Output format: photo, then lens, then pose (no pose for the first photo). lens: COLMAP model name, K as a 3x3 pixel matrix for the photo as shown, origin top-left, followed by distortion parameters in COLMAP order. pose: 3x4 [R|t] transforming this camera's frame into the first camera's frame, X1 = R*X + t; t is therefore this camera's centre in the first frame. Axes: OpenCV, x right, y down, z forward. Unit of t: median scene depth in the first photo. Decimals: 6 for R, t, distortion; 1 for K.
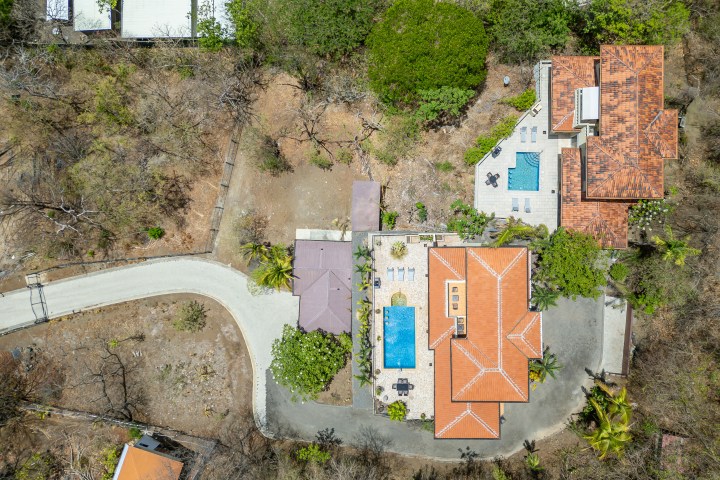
lens RADIAL K [[318.7, 0, 359.7], [0, 318.7, 236.2], [0, 0, 1]] dist [0.013204, -0.000286]
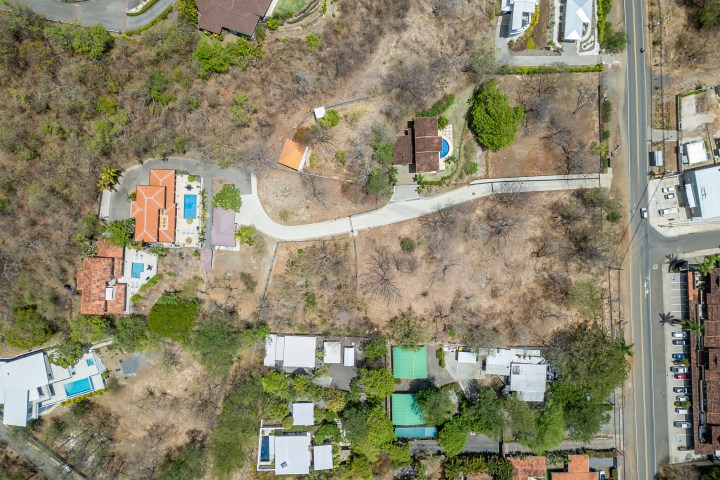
lens RADIAL K [[291.9, 0, 360.0], [0, 291.9, 236.7], [0, 0, 1]] dist [-0.004379, 0.000432]
pose [[-0.999123, -0.037881, -0.017824, -1.184274], [0.037579, -0.999149, 0.017002, 0.091086], [-0.018453, 0.016317, 0.999697, -1.327185]]
